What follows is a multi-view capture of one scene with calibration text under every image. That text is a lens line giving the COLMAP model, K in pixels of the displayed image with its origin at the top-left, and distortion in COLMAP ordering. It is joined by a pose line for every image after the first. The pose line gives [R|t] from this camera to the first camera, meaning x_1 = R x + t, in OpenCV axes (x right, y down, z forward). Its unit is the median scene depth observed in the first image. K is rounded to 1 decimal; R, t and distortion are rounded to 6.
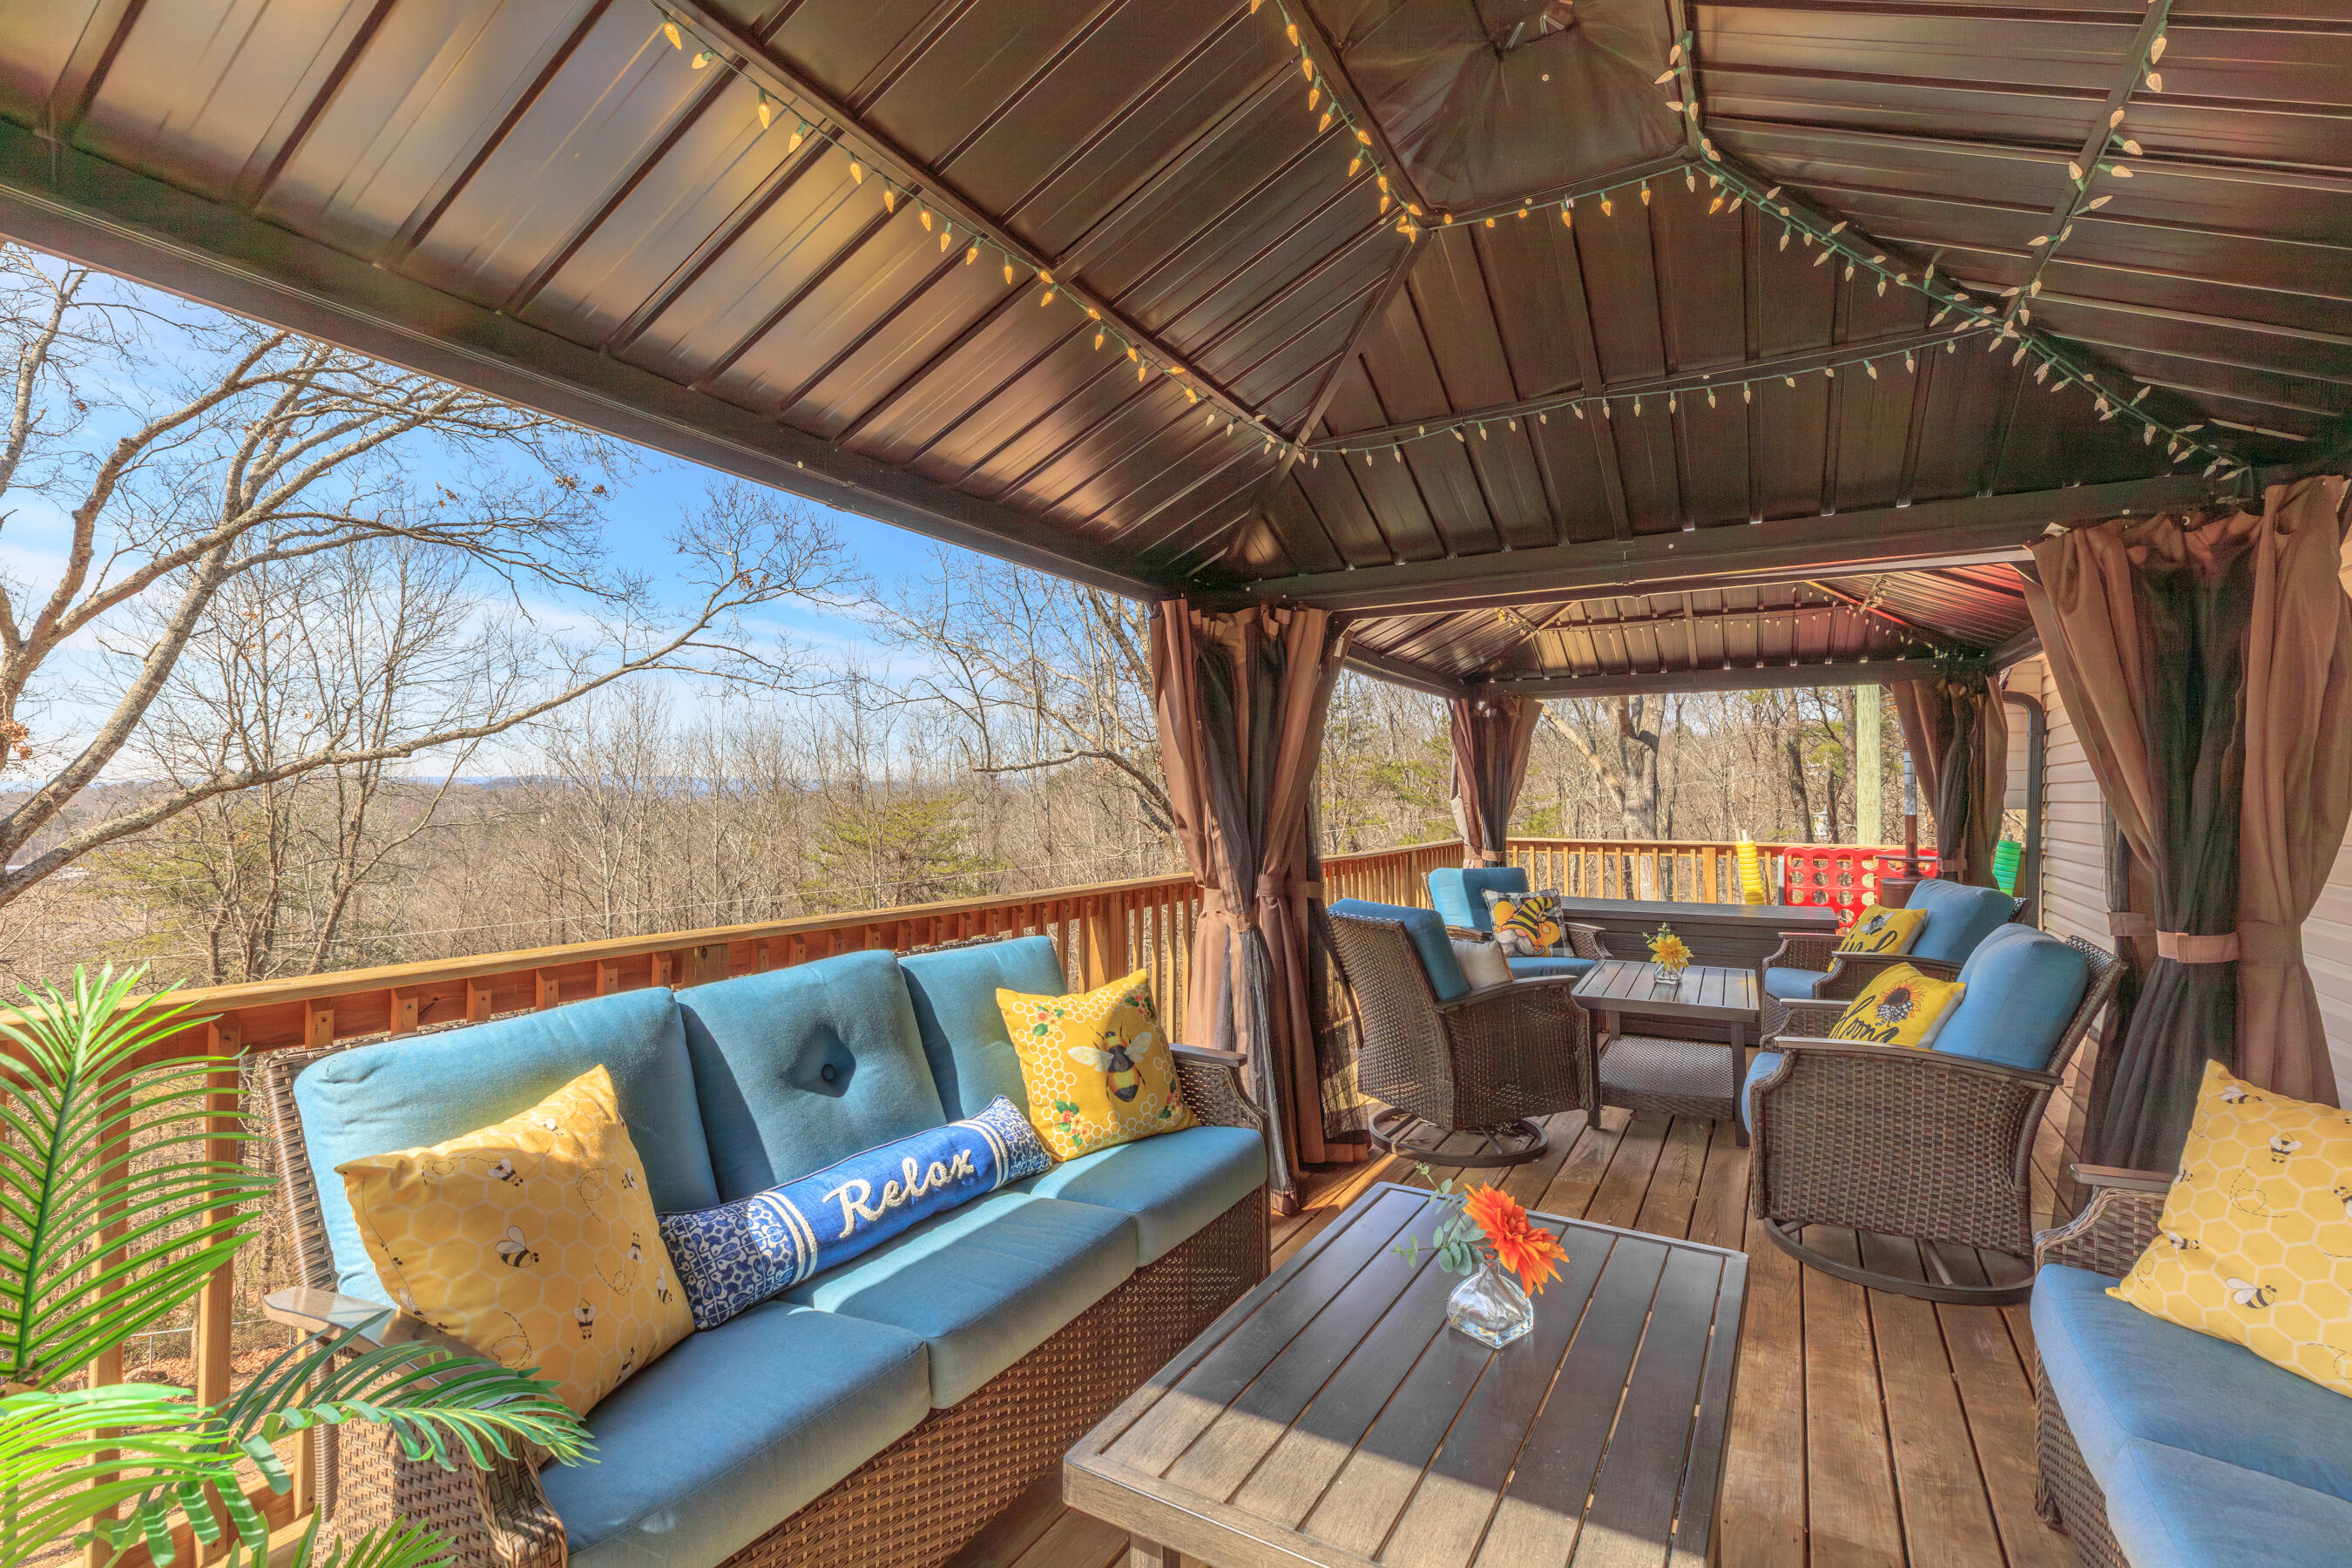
lens RADIAL K [[1072.1, 0, 1175.4], [0, 1072.1, 774.1], [0, 0, 1]] dist [0.002403, 0.000096]
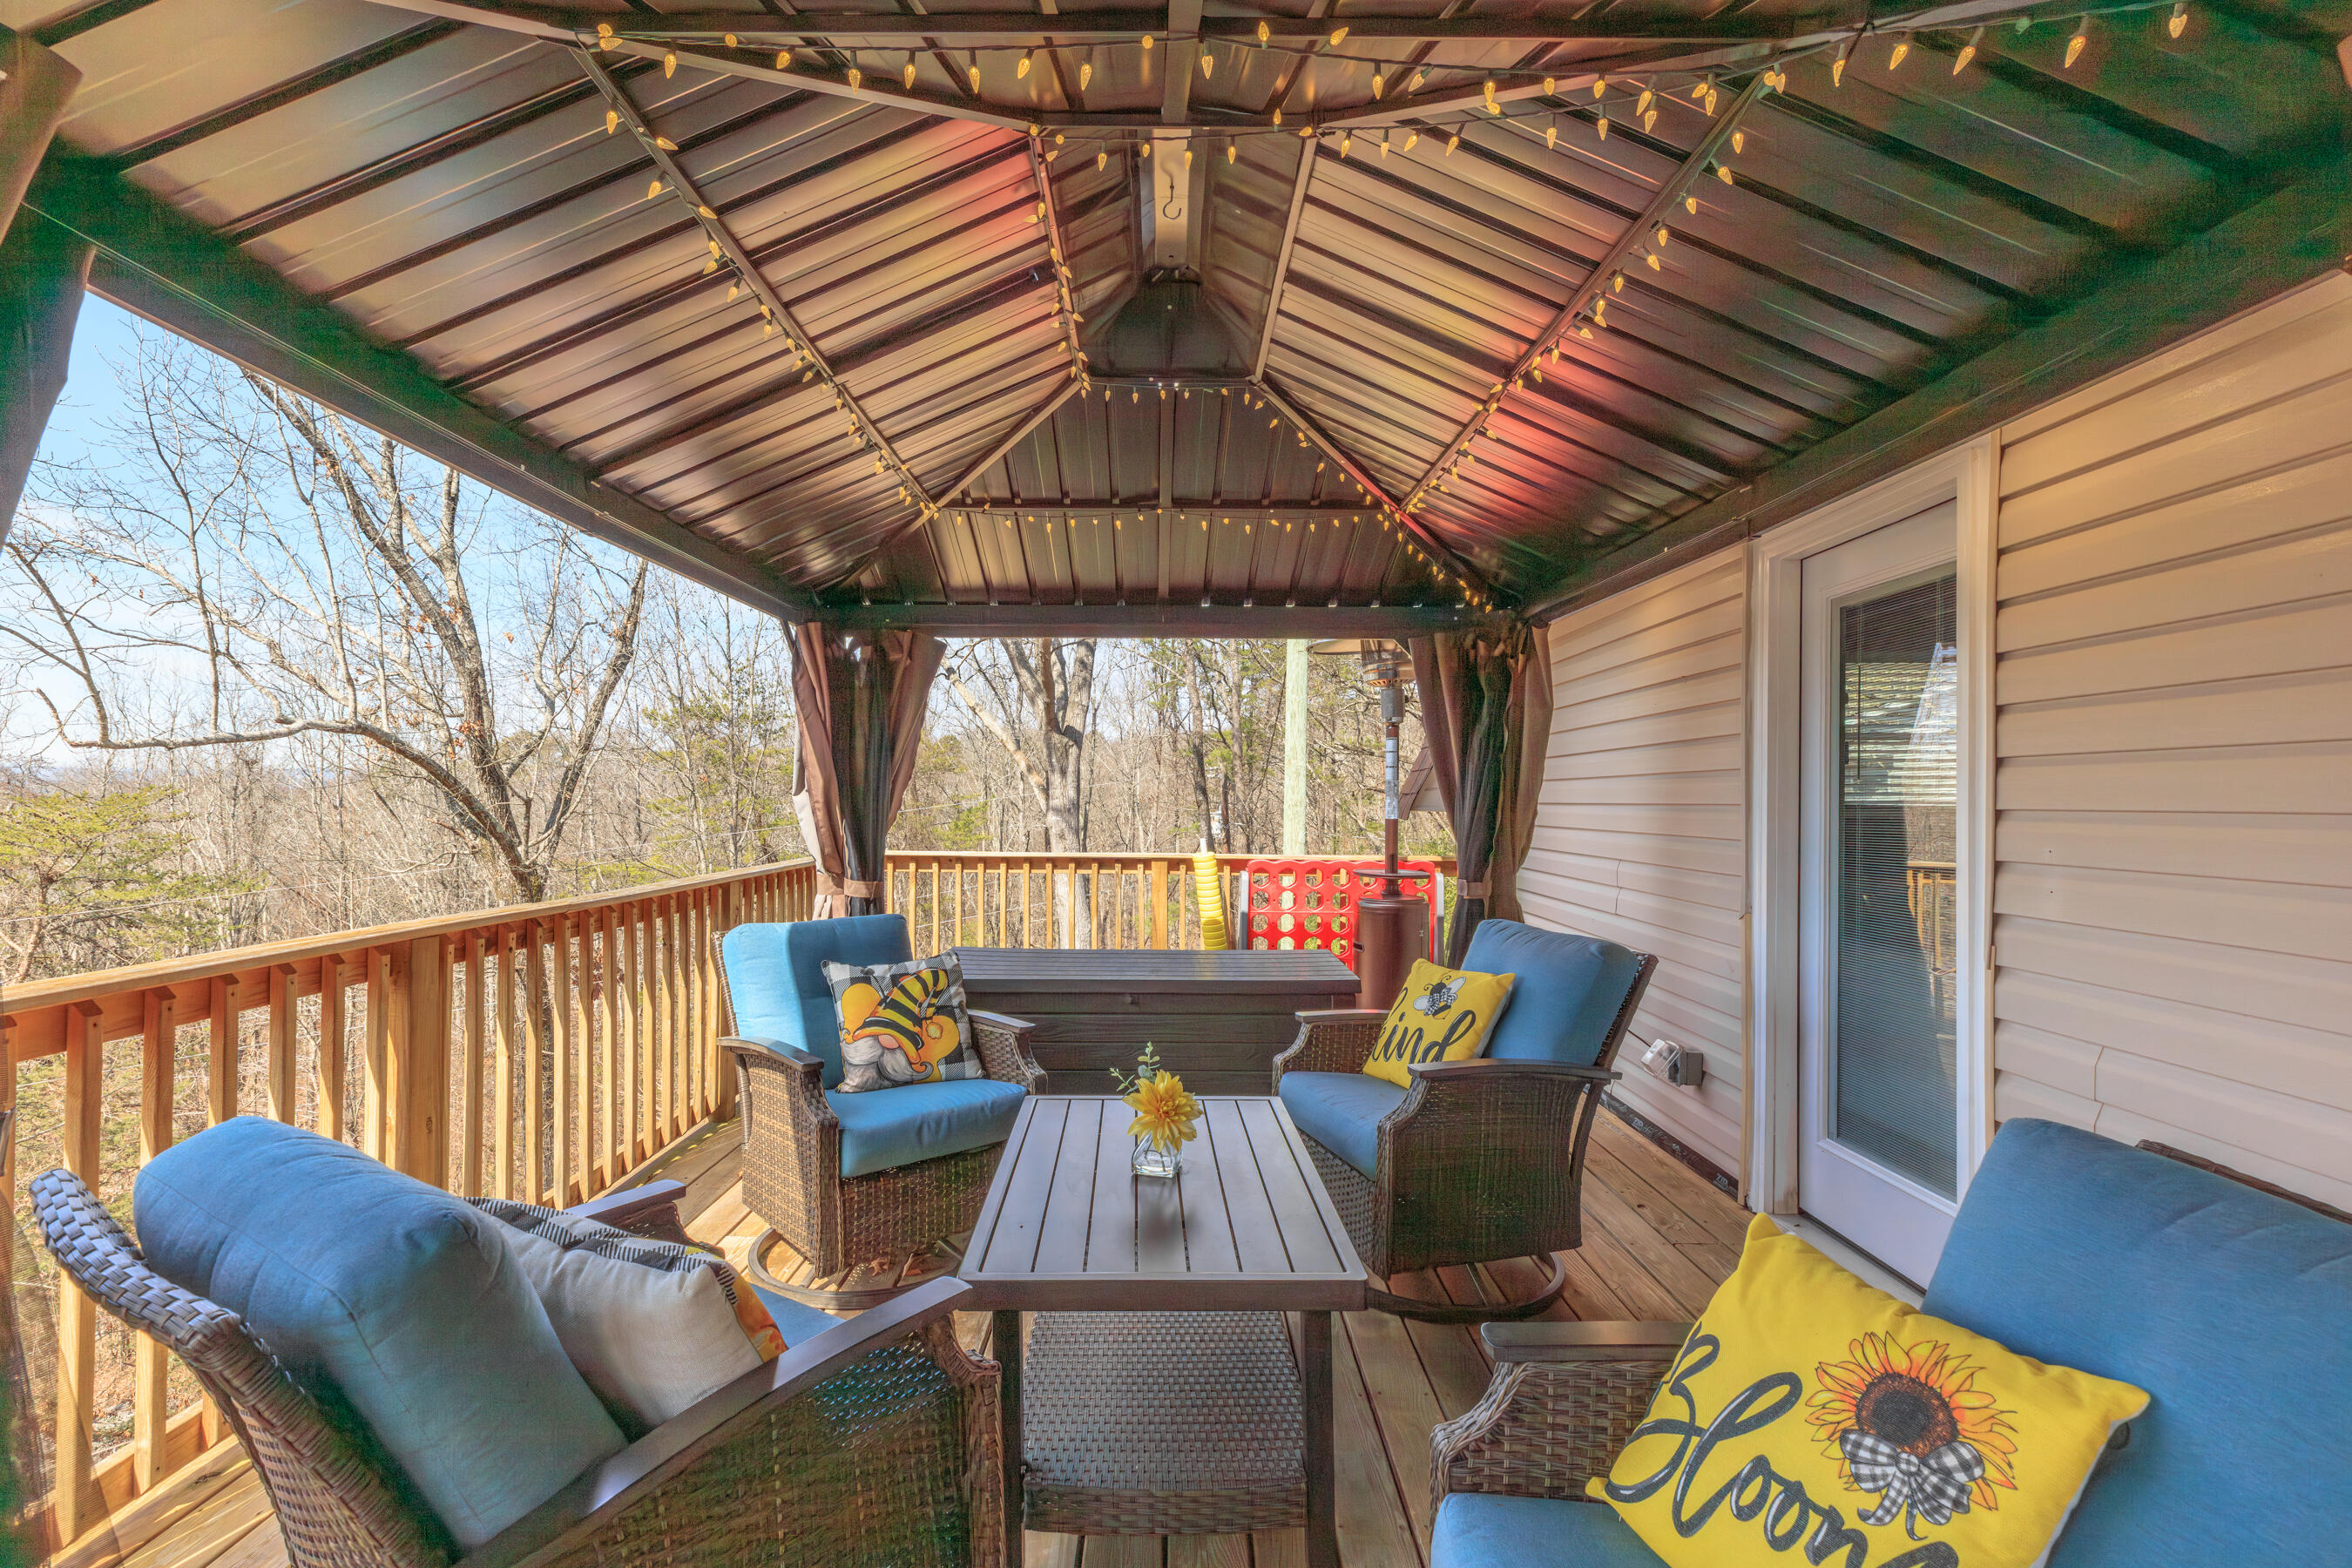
lens RADIAL K [[1058.3, 0, 1143.6], [0, 1058.3, 788.1], [0, 0, 1]] dist [0.002880, -0.000411]
pose [[0.882218, 0.010254, 0.470729, 0.148511], [-0.016884, 0.999809, 0.009864, 0.010338], [-0.470538, -0.016650, 0.882223, 0.382882]]
